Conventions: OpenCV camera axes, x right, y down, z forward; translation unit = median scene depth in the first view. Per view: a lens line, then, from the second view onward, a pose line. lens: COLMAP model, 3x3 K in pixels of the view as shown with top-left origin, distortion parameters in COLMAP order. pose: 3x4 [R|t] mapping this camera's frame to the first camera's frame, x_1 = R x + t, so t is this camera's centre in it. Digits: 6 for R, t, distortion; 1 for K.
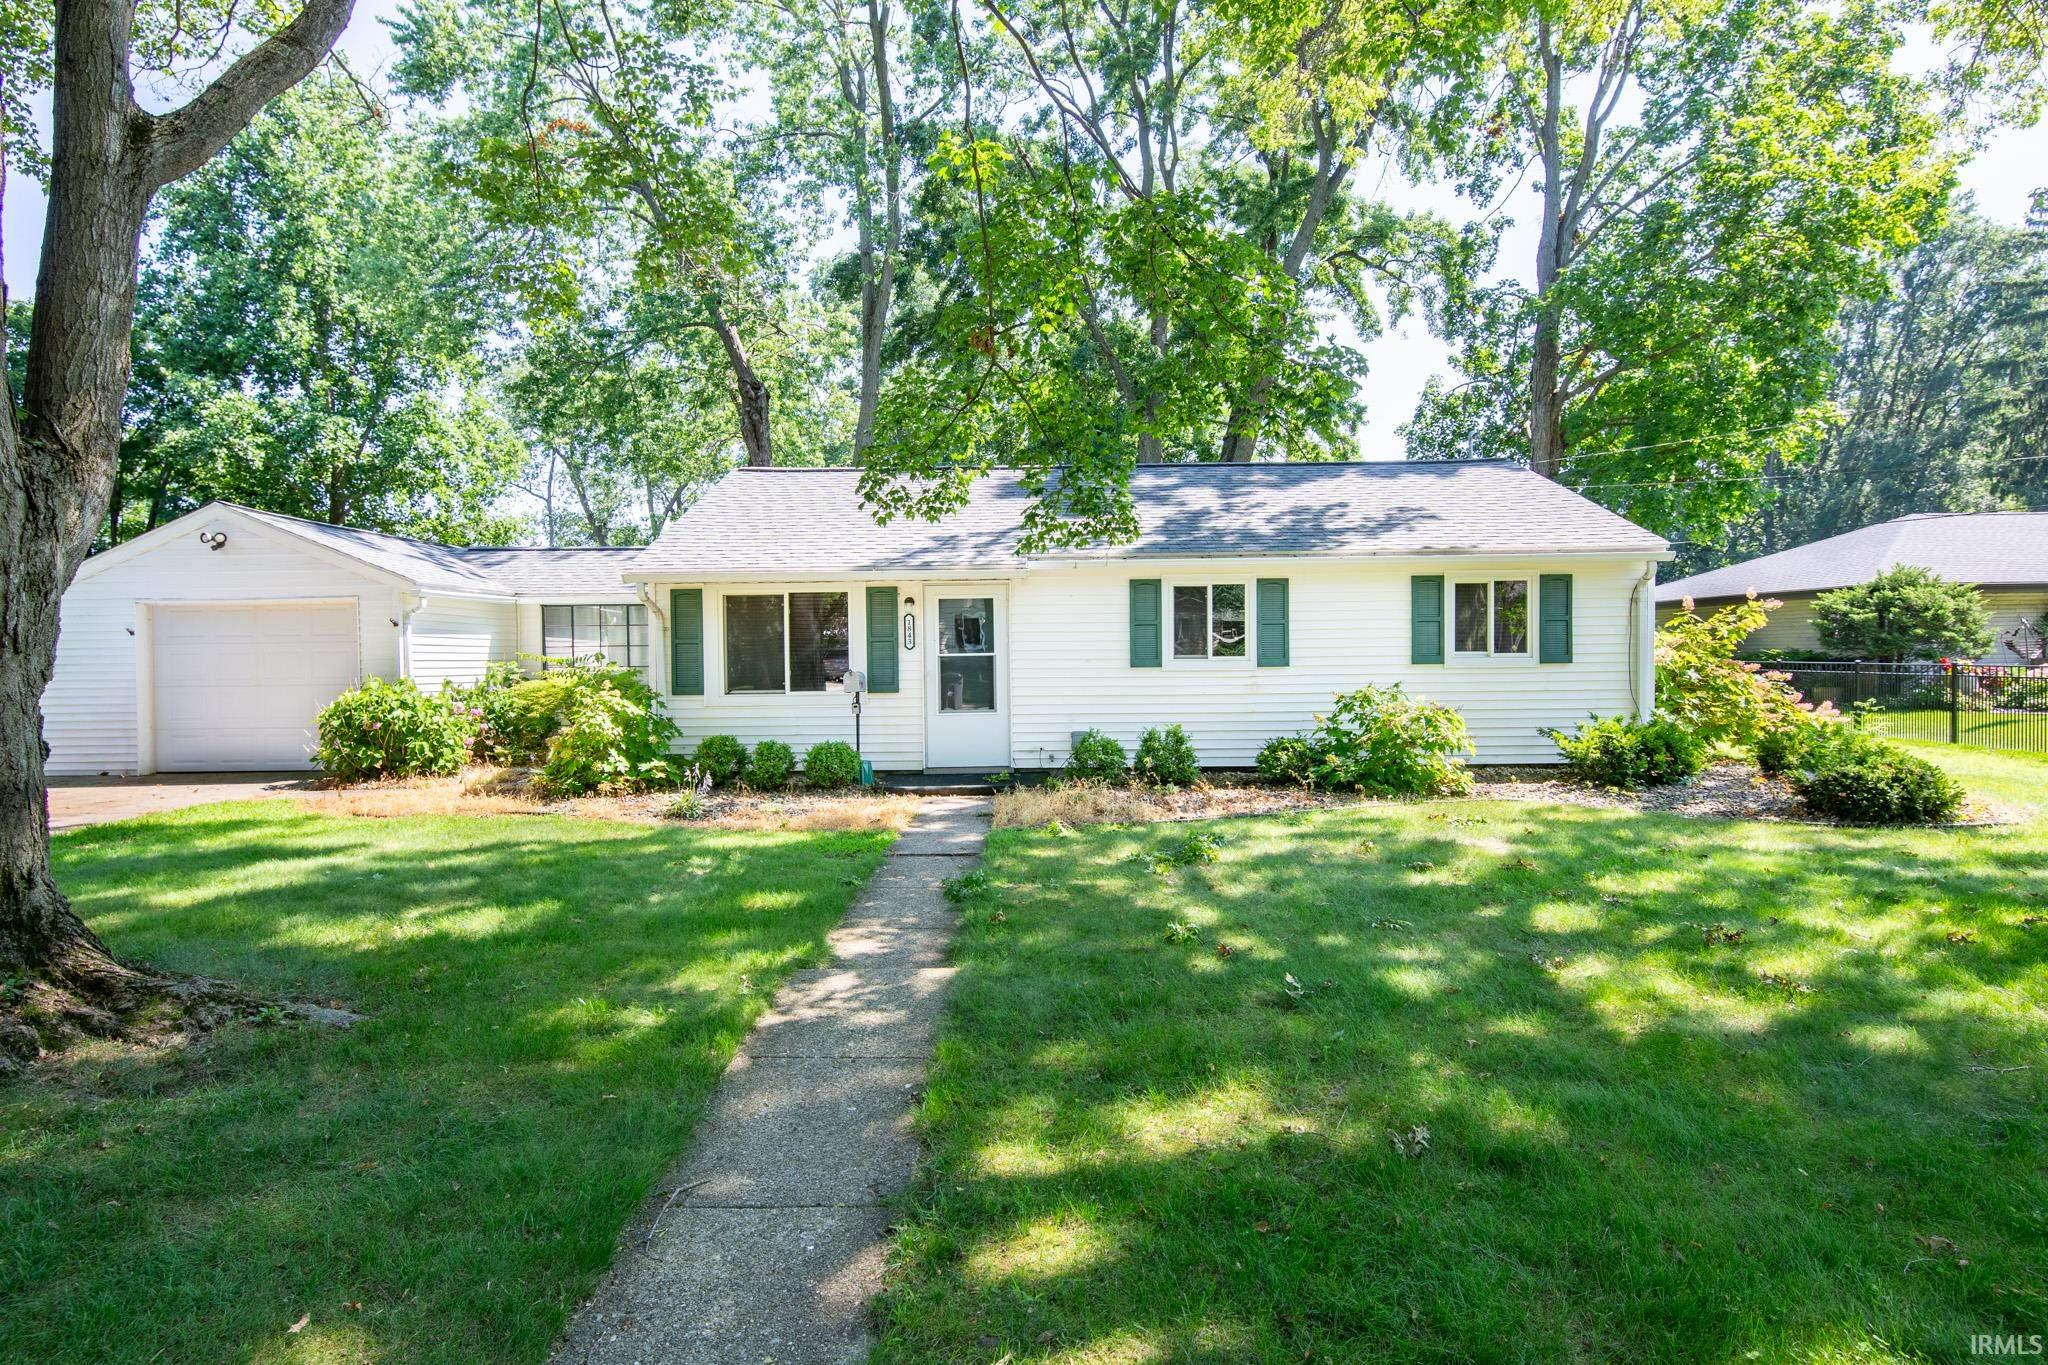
lens RADIAL K [[1063.0, 0, 1025.3], [0, 1063.0, 677.2], [0, 0, 1]] dist [0.004734, -0.000169]
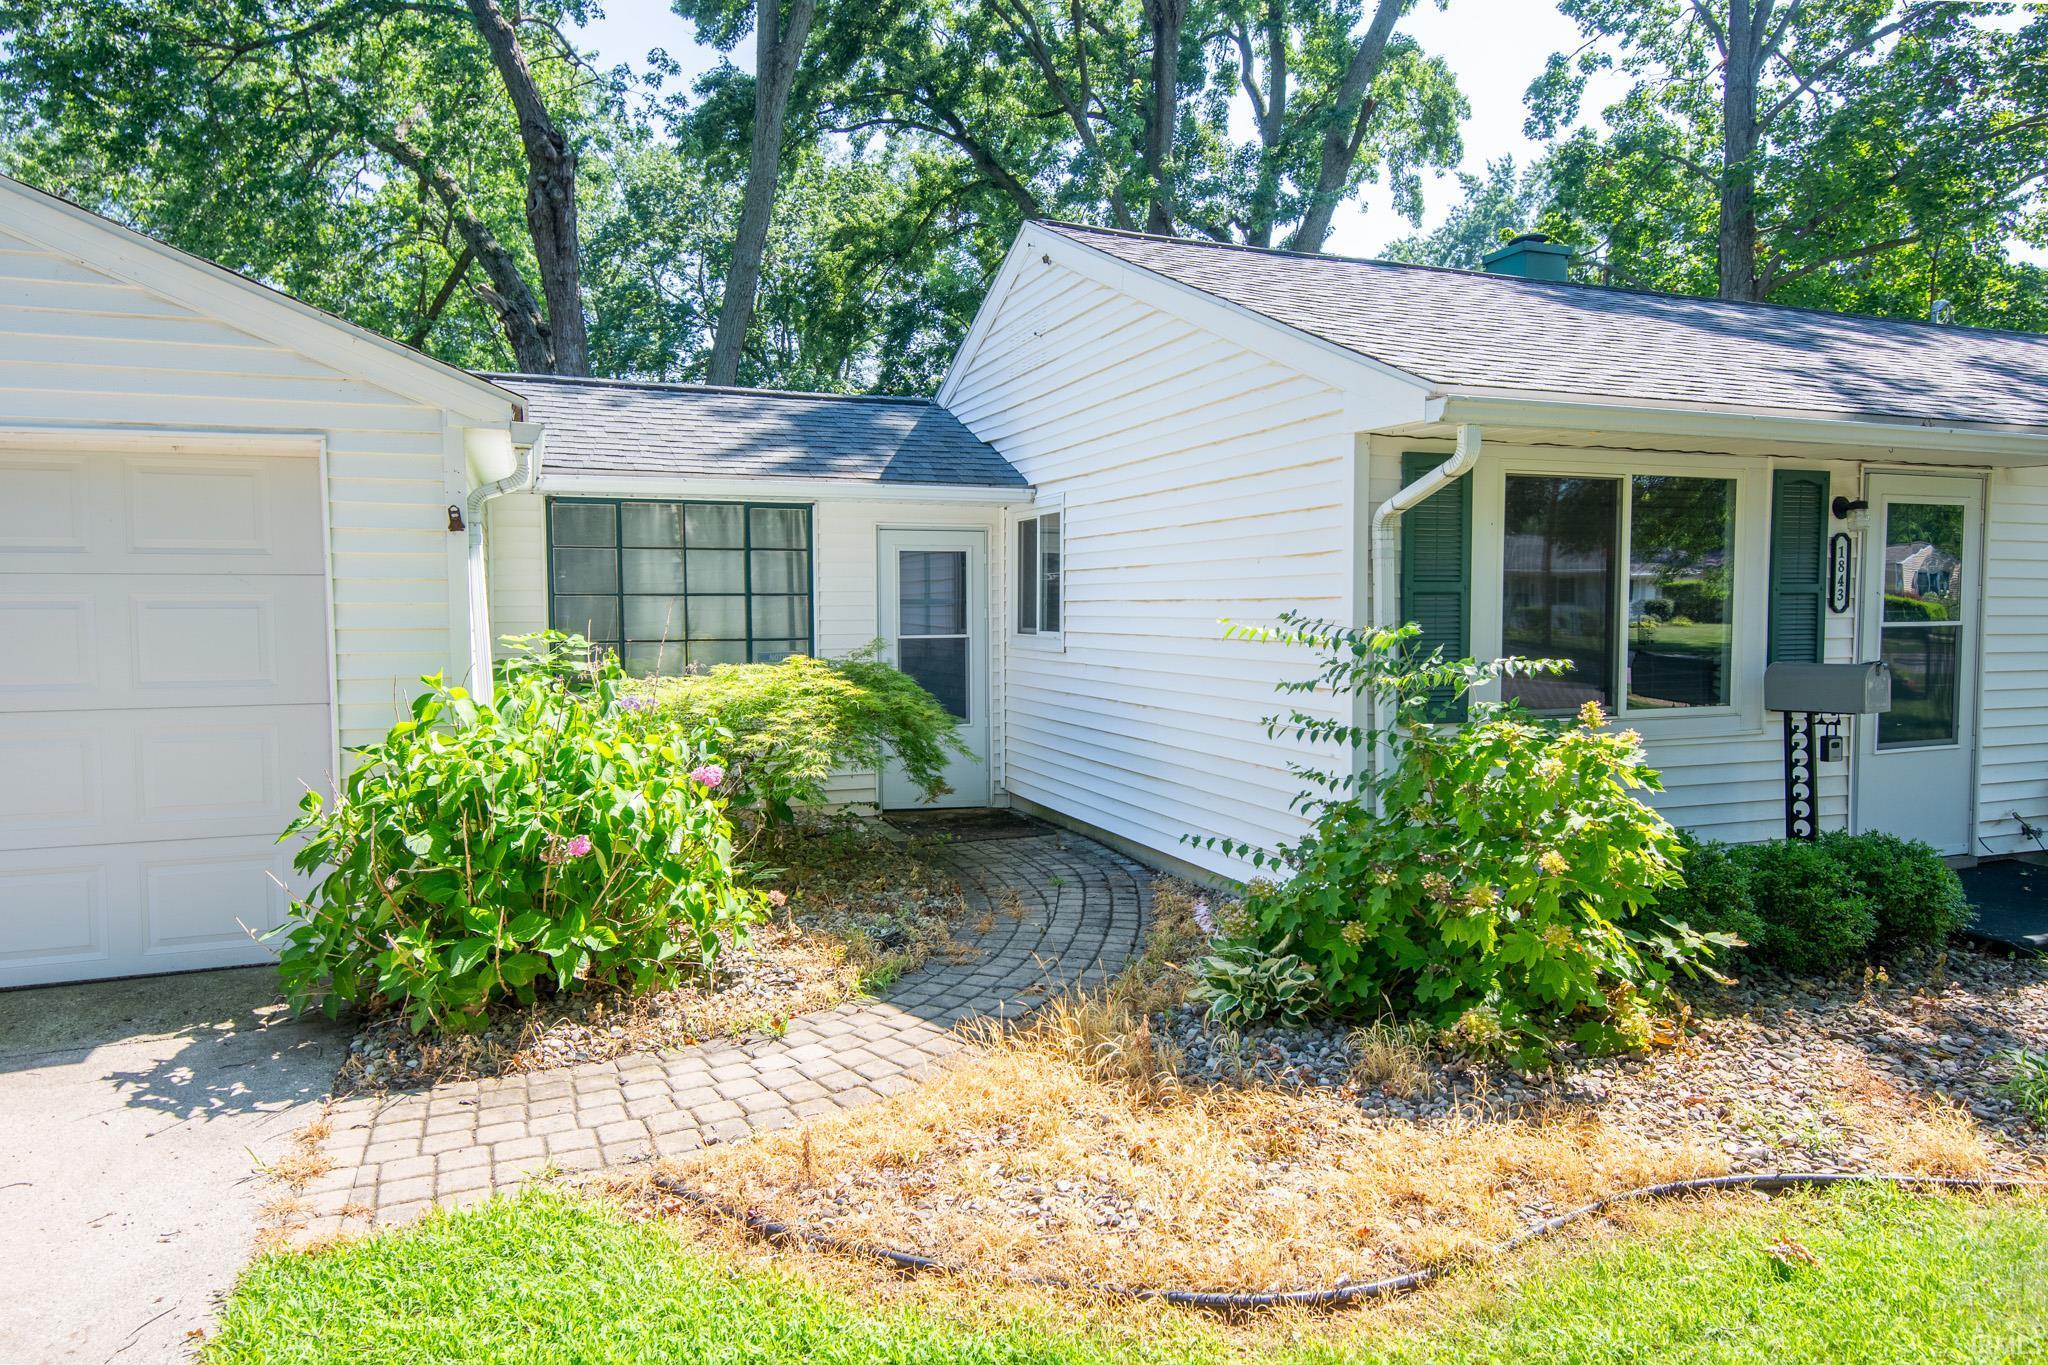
lens RADIAL K [[1255.7, 0, 1025.5], [0, 1255.7, 682.9], [0, 0, 1]] dist [0.007746, 0.002482]
pose [[0.931435, -0.012802, 0.363682, -0.625075], [-0.001093, 0.999278, 0.037973, -0.015959], [-0.363905, -0.035767, 0.930749, 0.619564]]
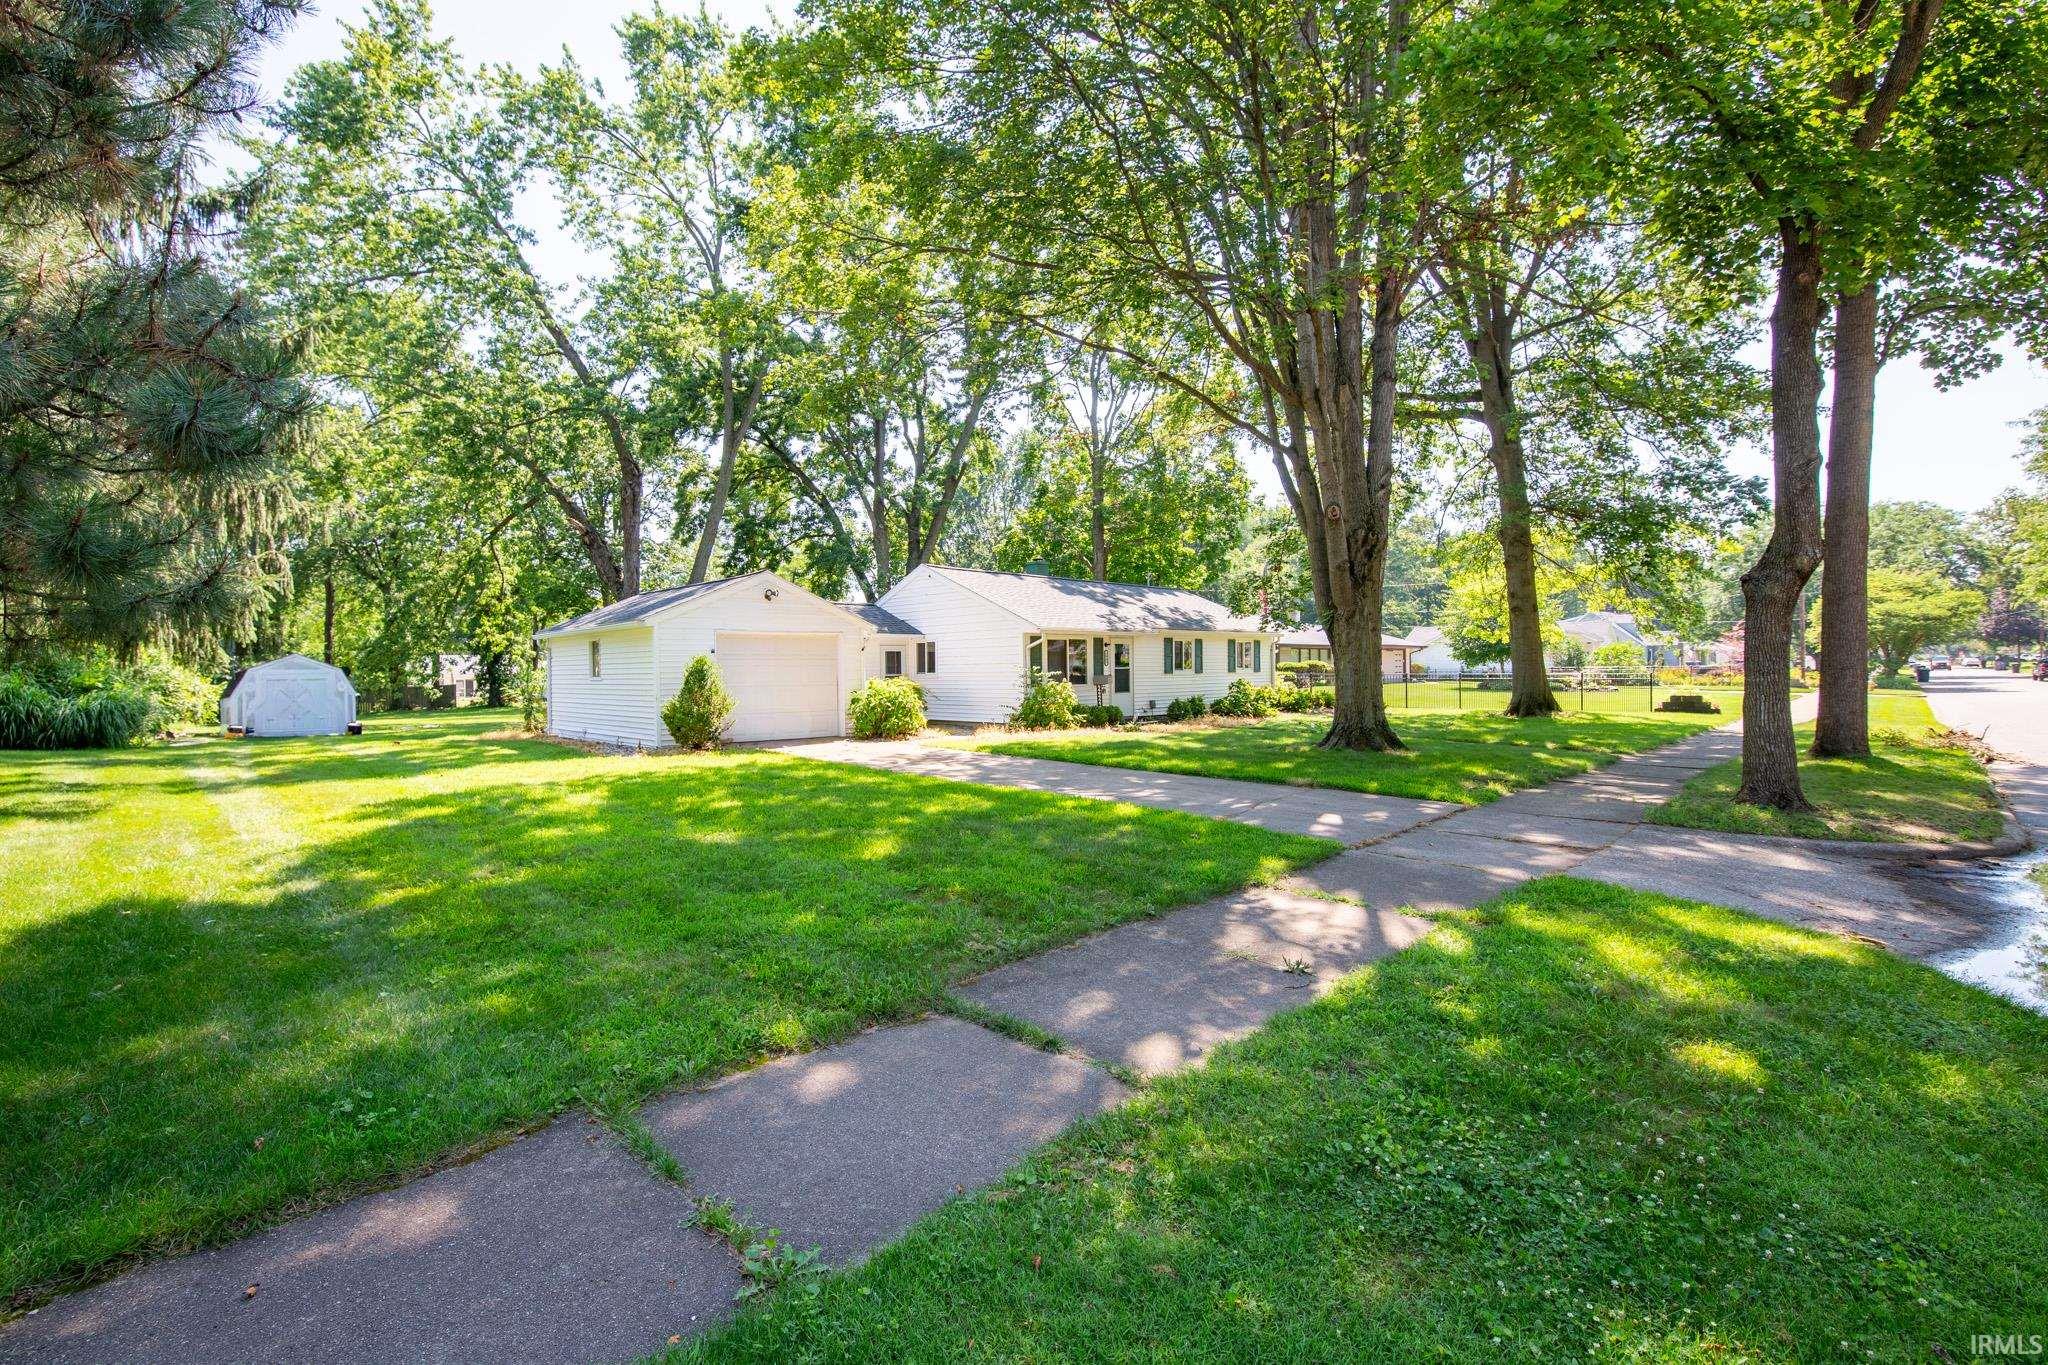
lens RADIAL K [[892.7, 0, 1017.4], [0, 892.7, 686.3], [0, 0, 1]] dist [0.000256, -0.000492]
pose [[0.721411, -0.008392, 0.692456, -1.569240], [0.015990, 0.999862, -0.004541, 0.024206], [-0.692323, 0.014348, 0.721445, -0.252678]]
